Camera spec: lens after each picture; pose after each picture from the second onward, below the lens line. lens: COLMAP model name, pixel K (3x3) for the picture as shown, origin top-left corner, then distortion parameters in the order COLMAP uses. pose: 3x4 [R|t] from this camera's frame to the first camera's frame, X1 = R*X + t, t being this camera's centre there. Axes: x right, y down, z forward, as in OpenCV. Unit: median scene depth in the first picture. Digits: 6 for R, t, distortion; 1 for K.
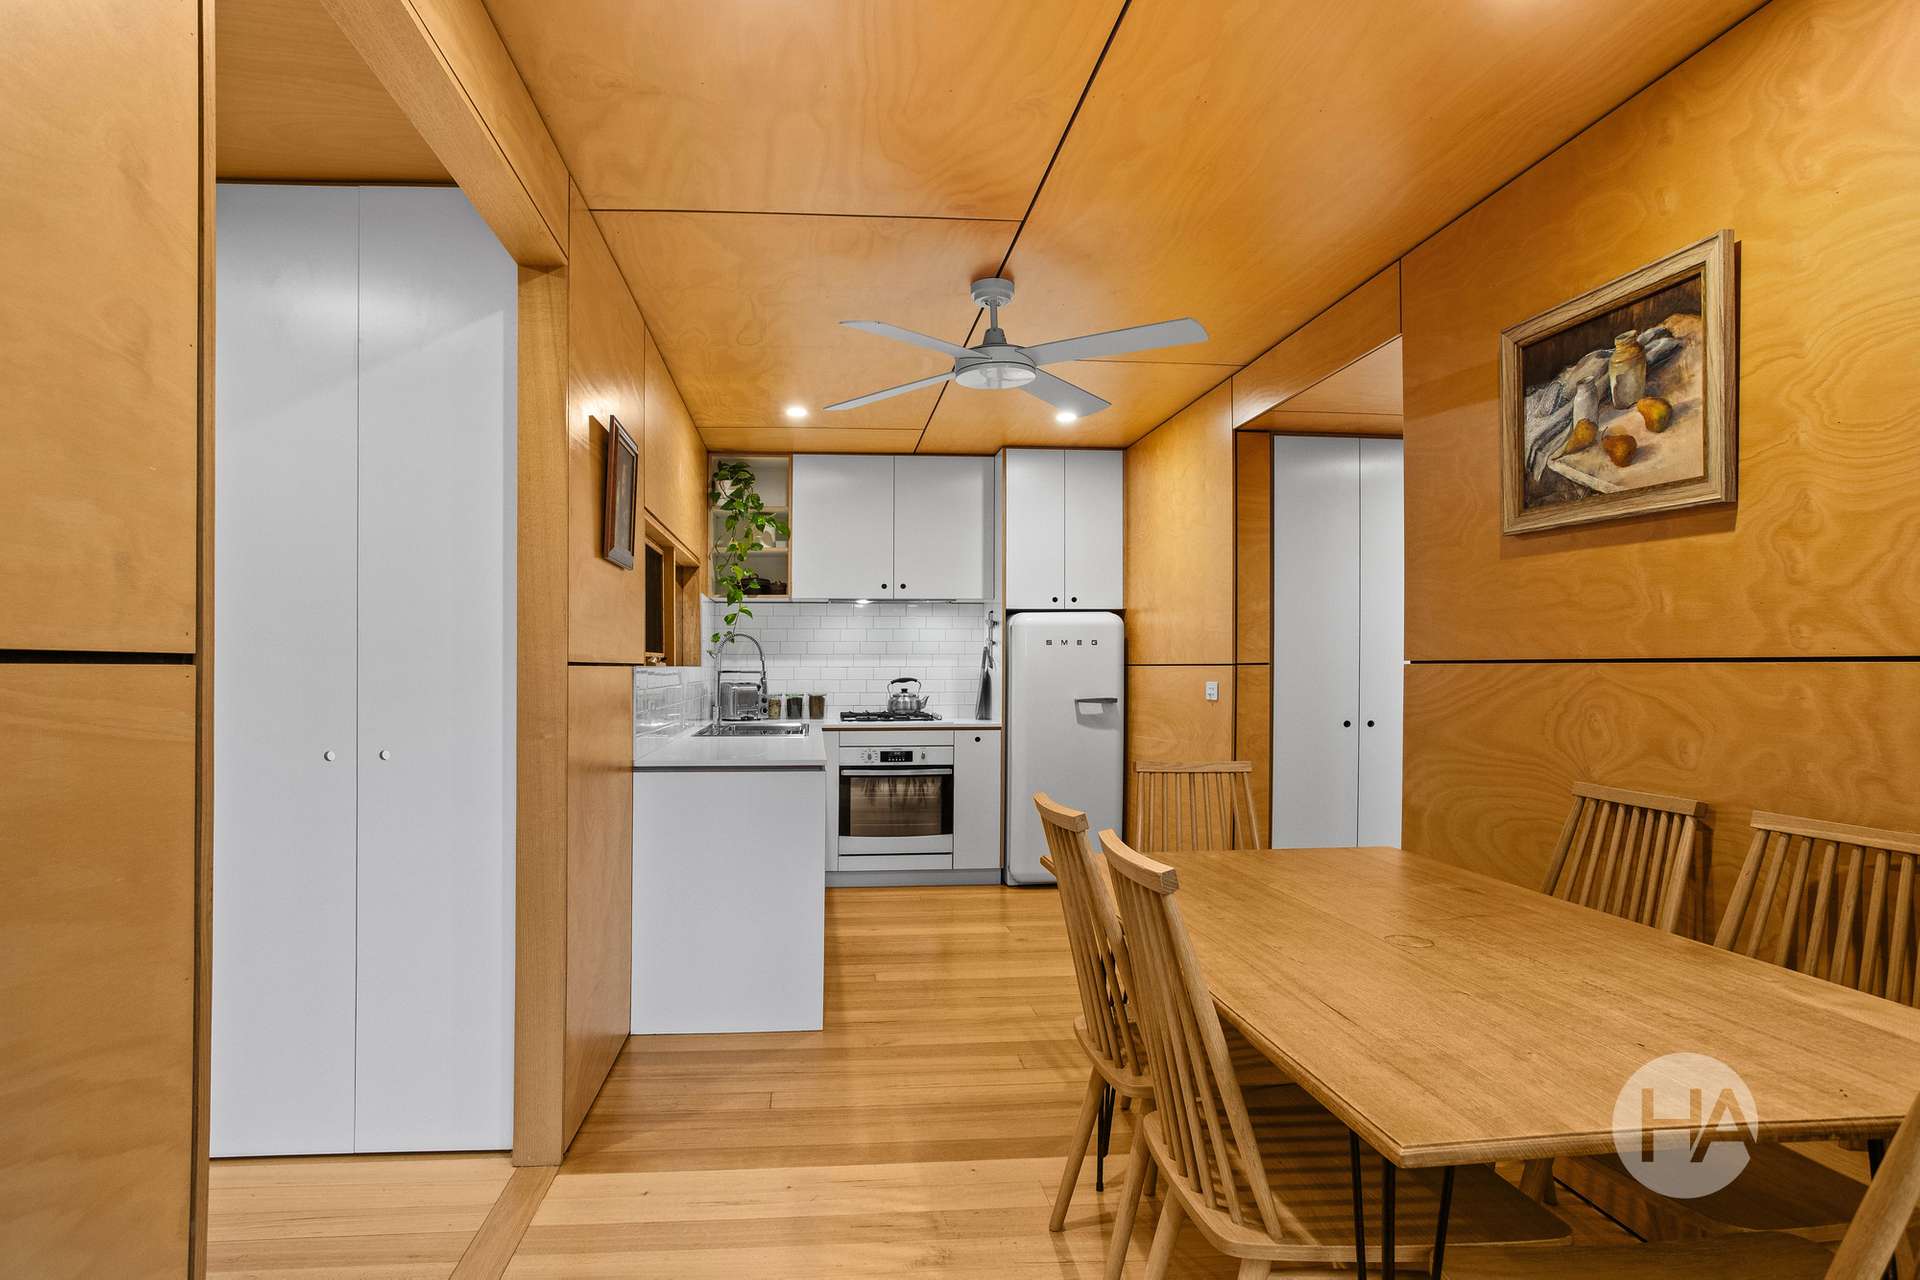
lens RADIAL K [[1034.2, 0, 958.6], [0, 1034.2, 651.0], [0, 0, 1]] dist [-0.021062, -0.000158]
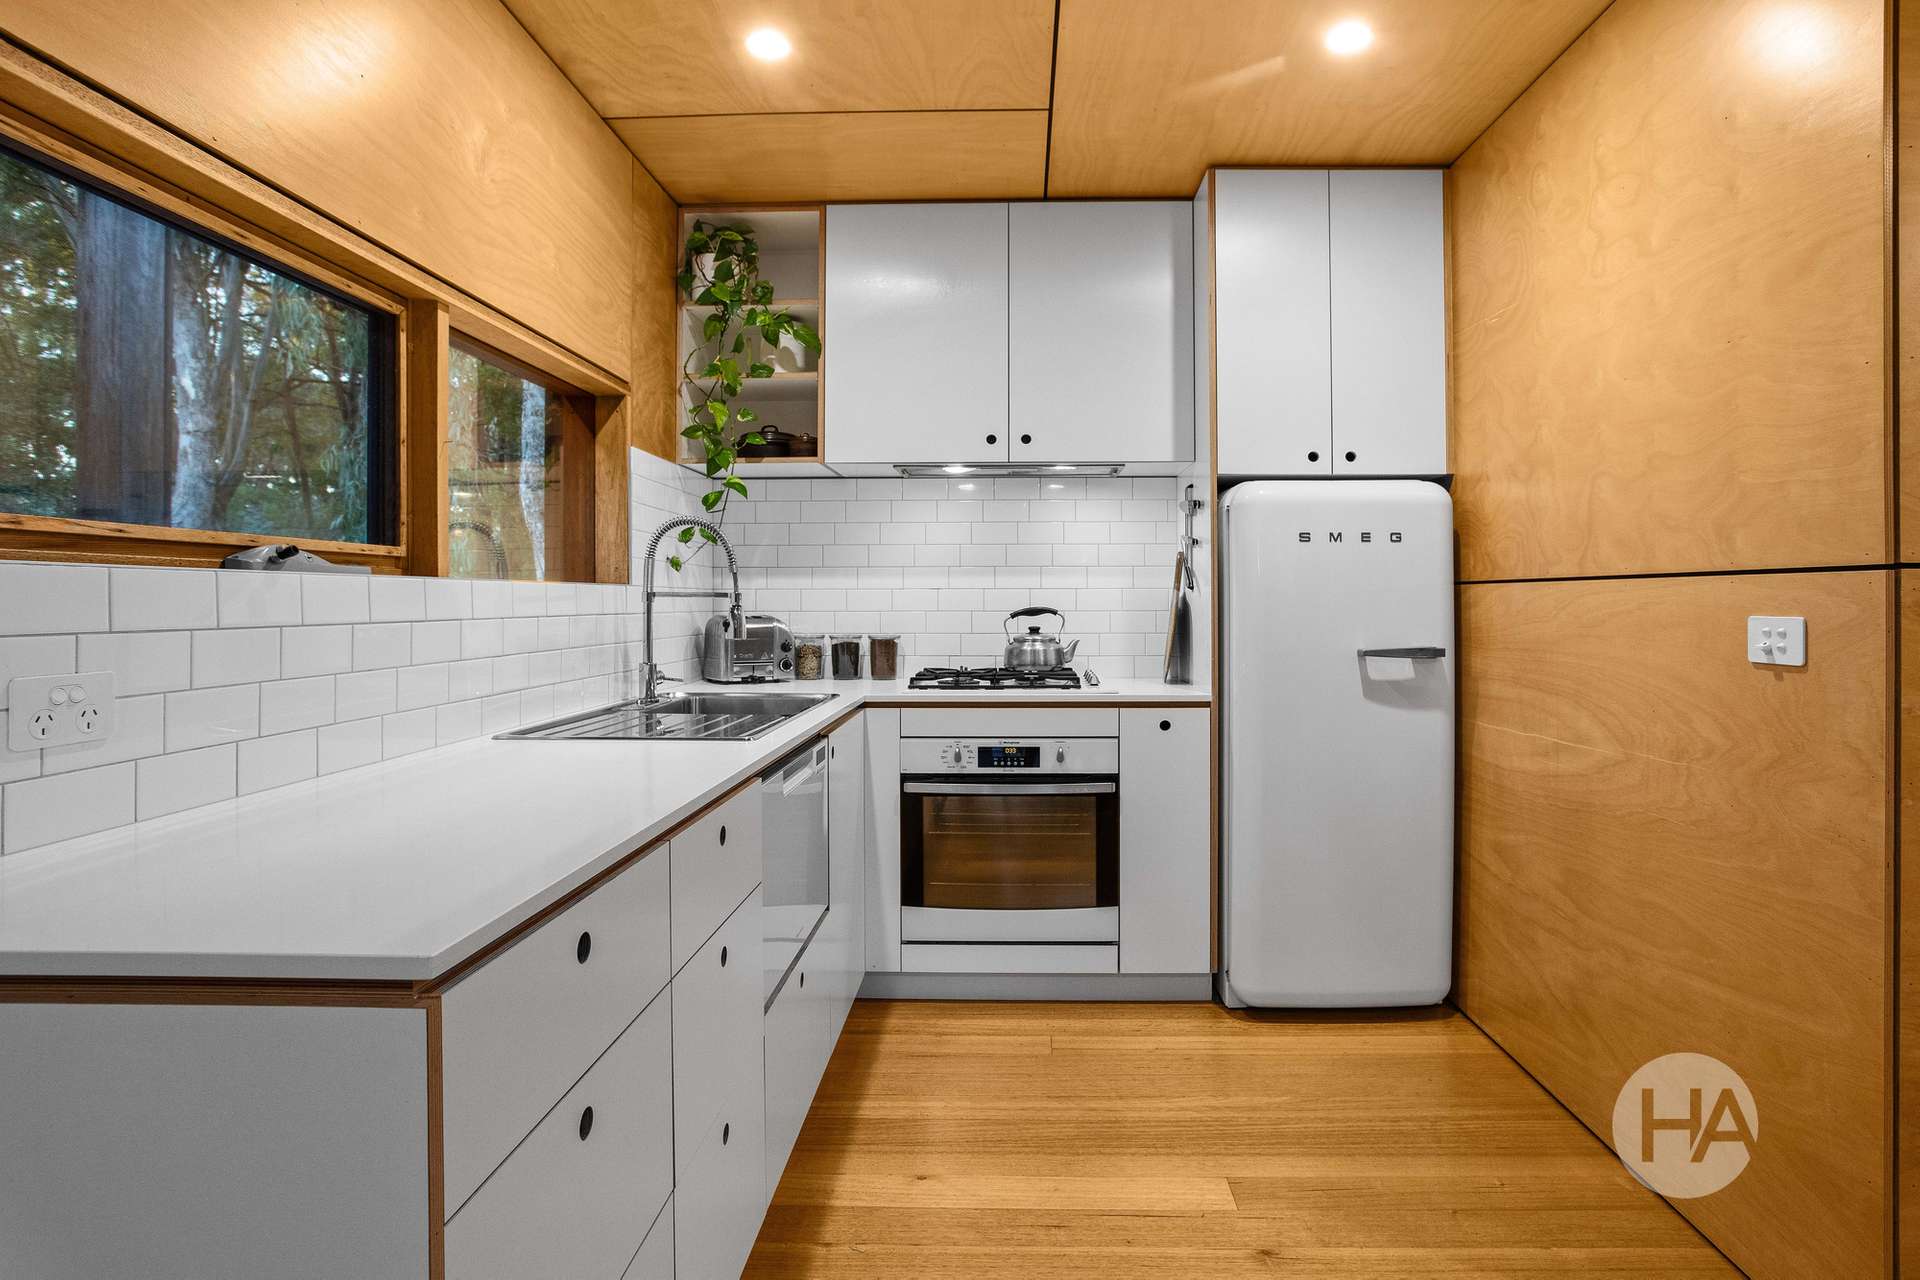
lens RADIAL K [[1034.2, 0, 1024.4], [0, 1034.2, 542.2], [0, 0, 1]] dist [-0.021062, -0.000158]
pose [[0.991326, -0.007402, -0.131218, 0.016916], [0.002271, 0.999229, -0.039206, 0.013185], [0.131407, 0.038568, 0.990578, 0.467113]]
